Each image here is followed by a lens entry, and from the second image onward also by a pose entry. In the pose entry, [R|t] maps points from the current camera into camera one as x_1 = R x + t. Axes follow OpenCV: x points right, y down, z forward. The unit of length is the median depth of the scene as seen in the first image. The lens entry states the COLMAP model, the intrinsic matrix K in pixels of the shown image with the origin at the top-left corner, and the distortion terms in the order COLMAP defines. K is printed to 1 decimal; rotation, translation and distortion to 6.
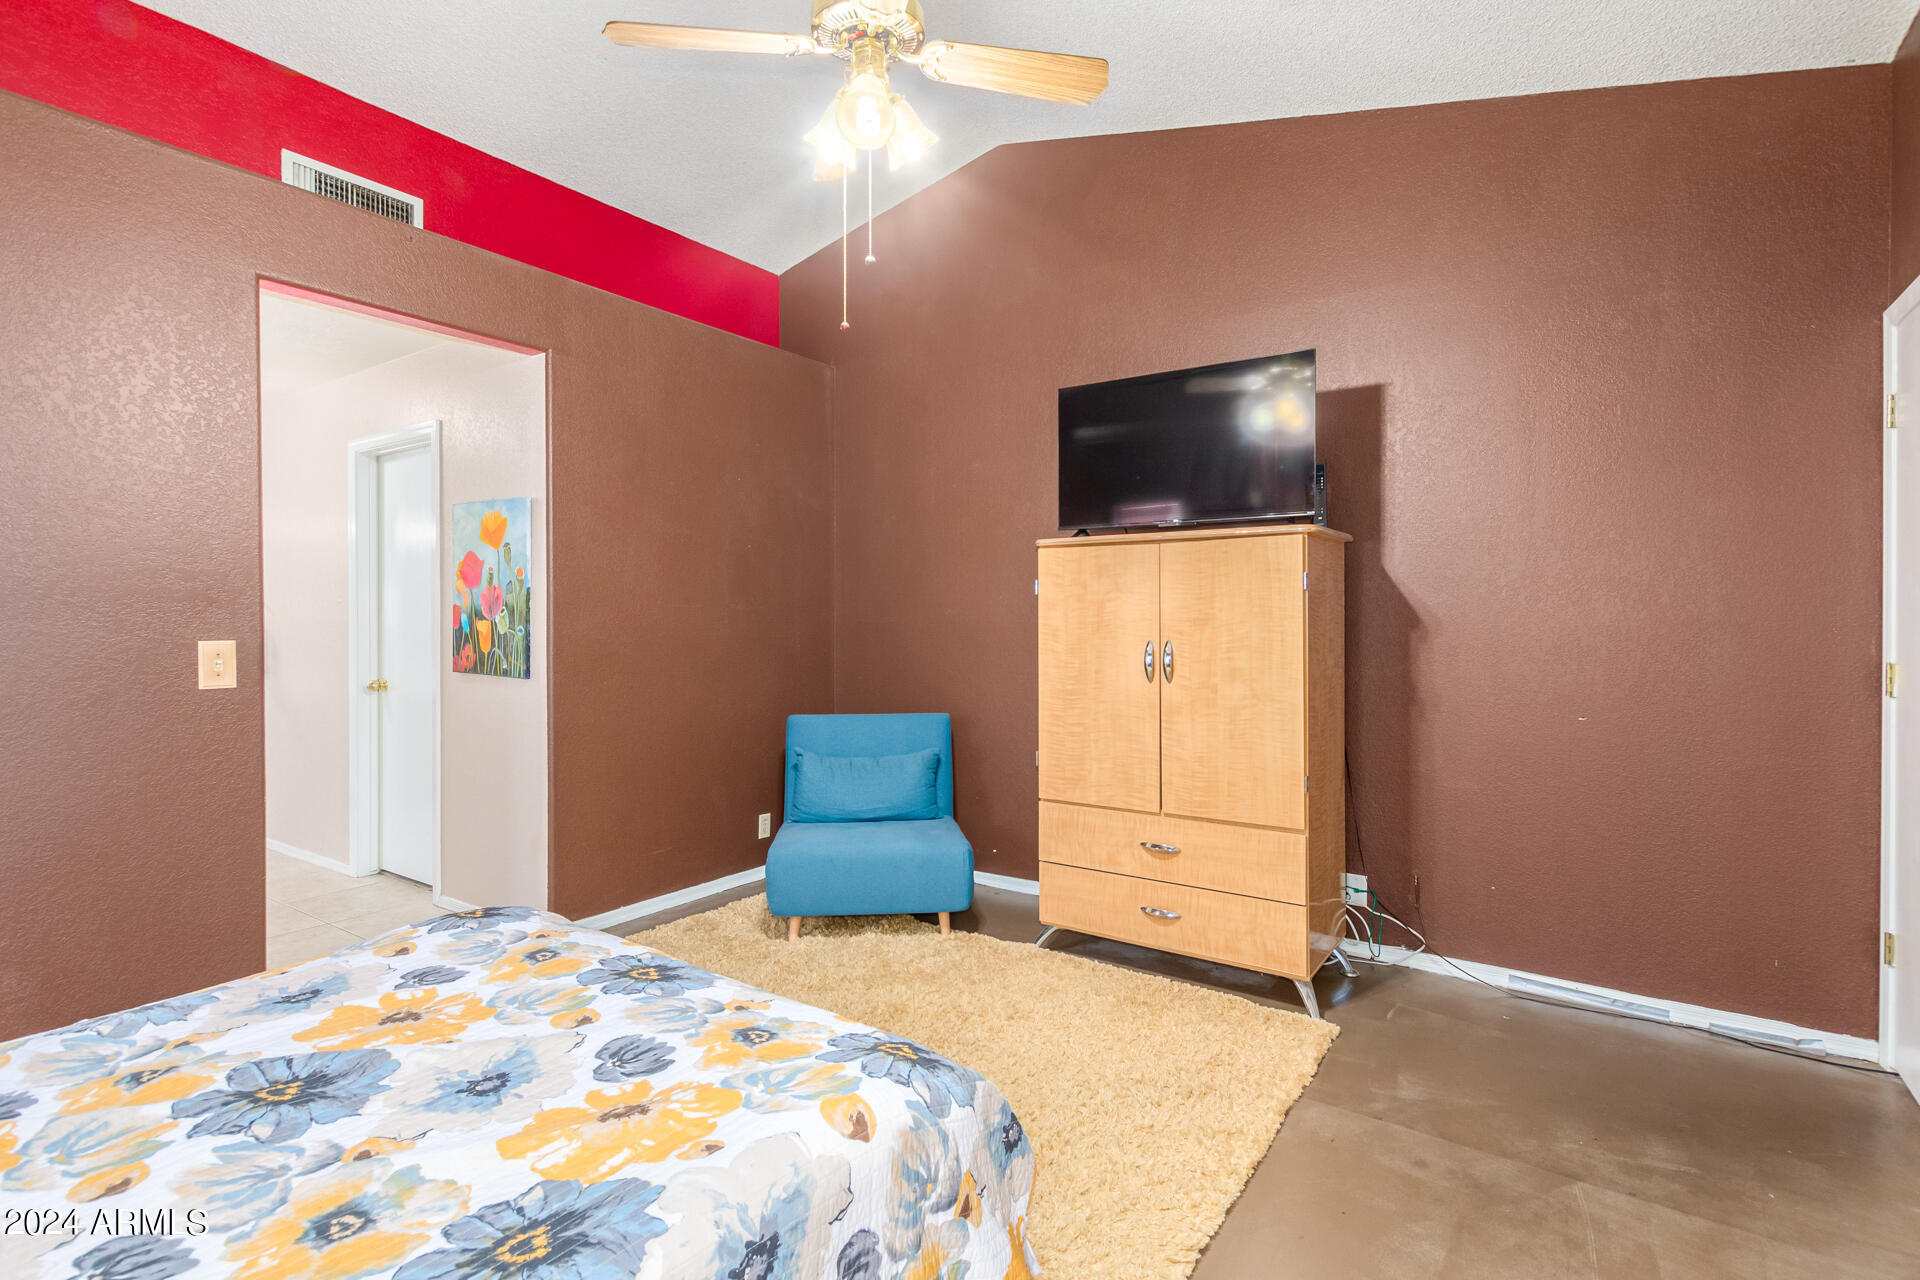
lens RADIAL K [[898.3, 0, 950.1], [0, 898.3, 627.4], [0, 0, 1]] dist [0.003464, -0.000357]
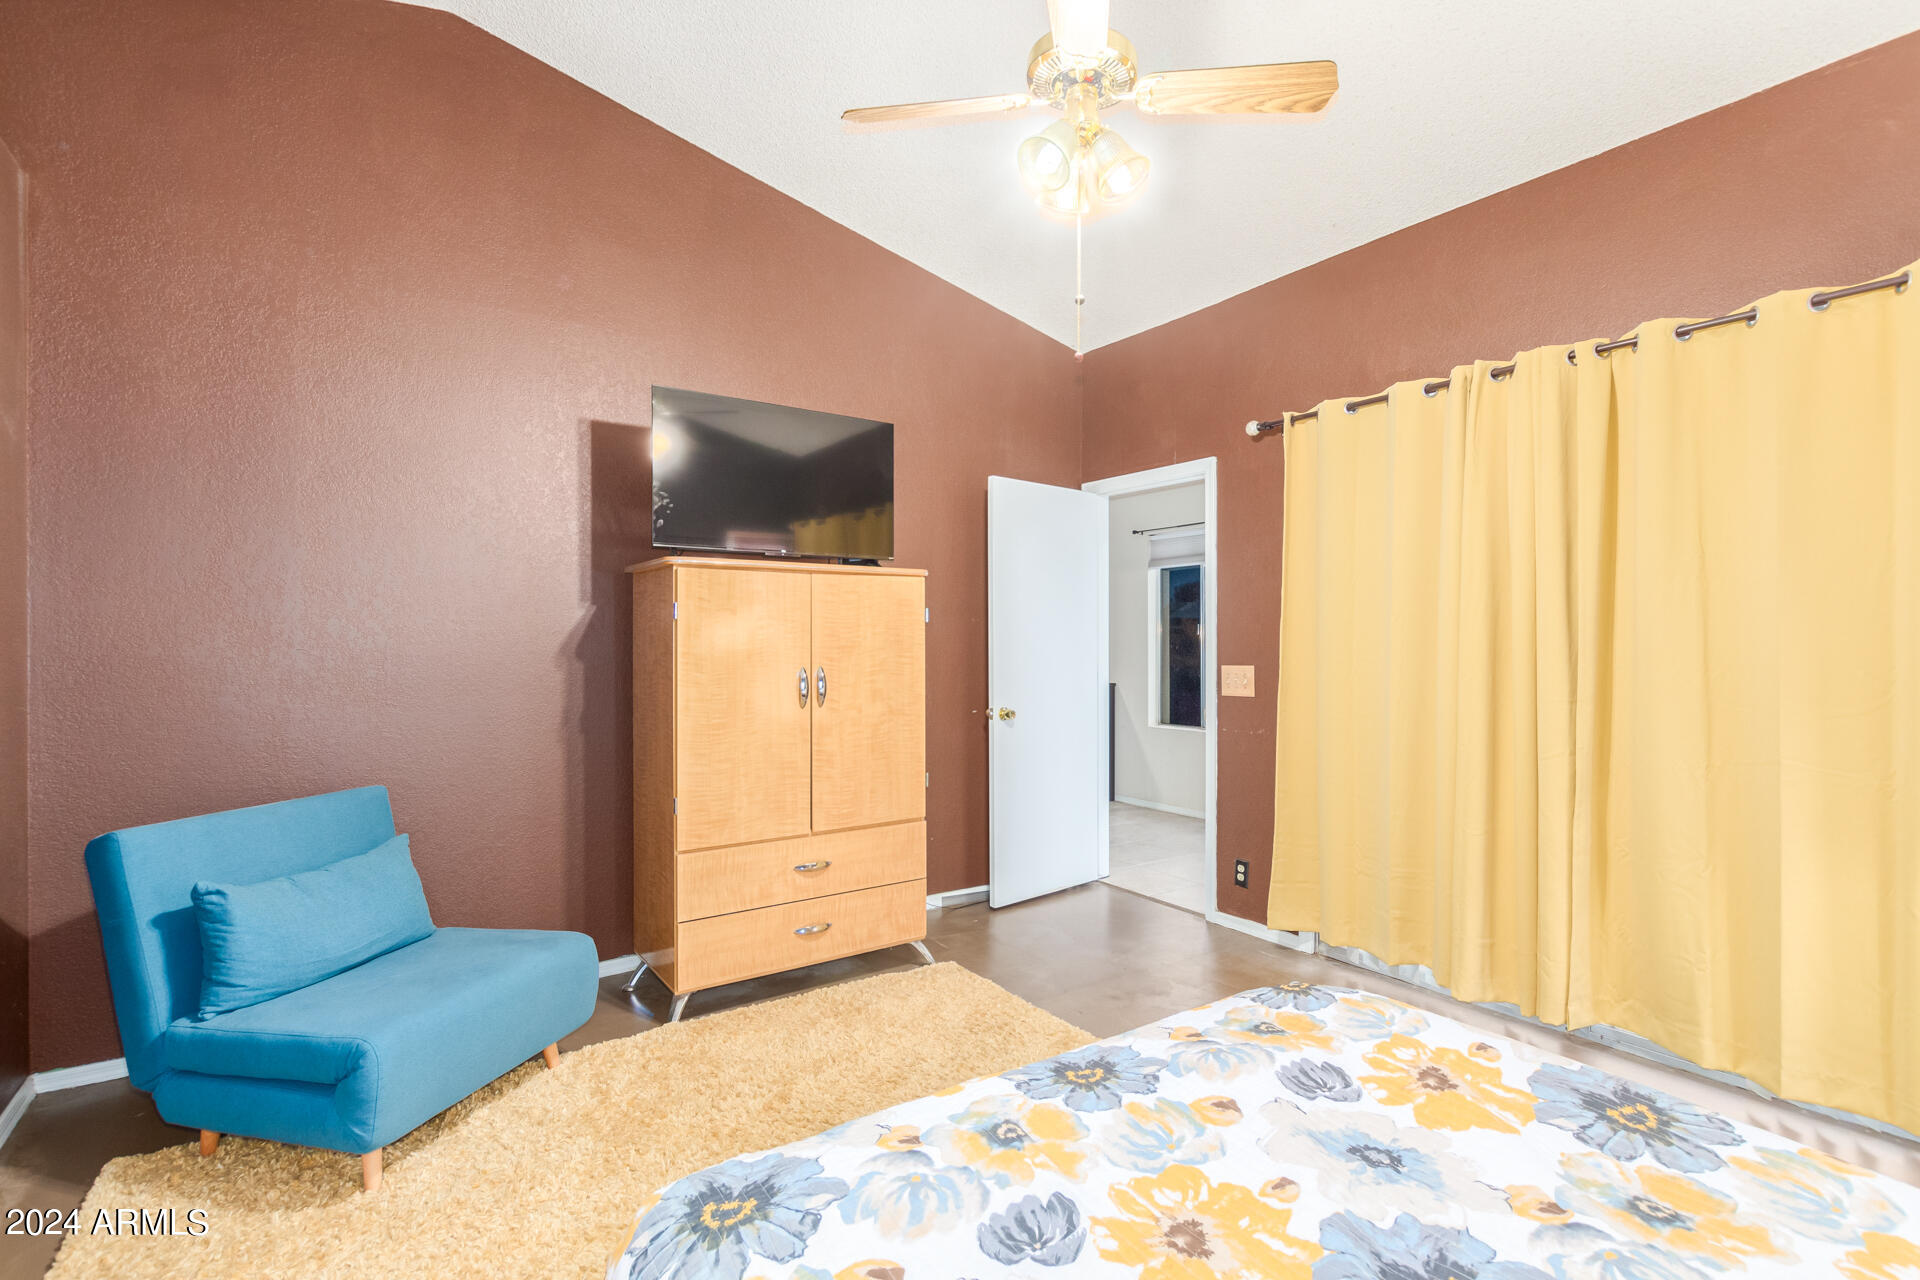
lens RADIAL K [[898.3, 0, 948.4], [0, 898.3, 641.6], [0, 0, 1]] dist [0.003464, -0.000357]
pose [[0.354930, 0.001052, 0.934892, -0.725903], [0.010059, 0.999937, -0.004944, -0.008745], [-0.934839, 0.011159, 0.354897, 0.511010]]
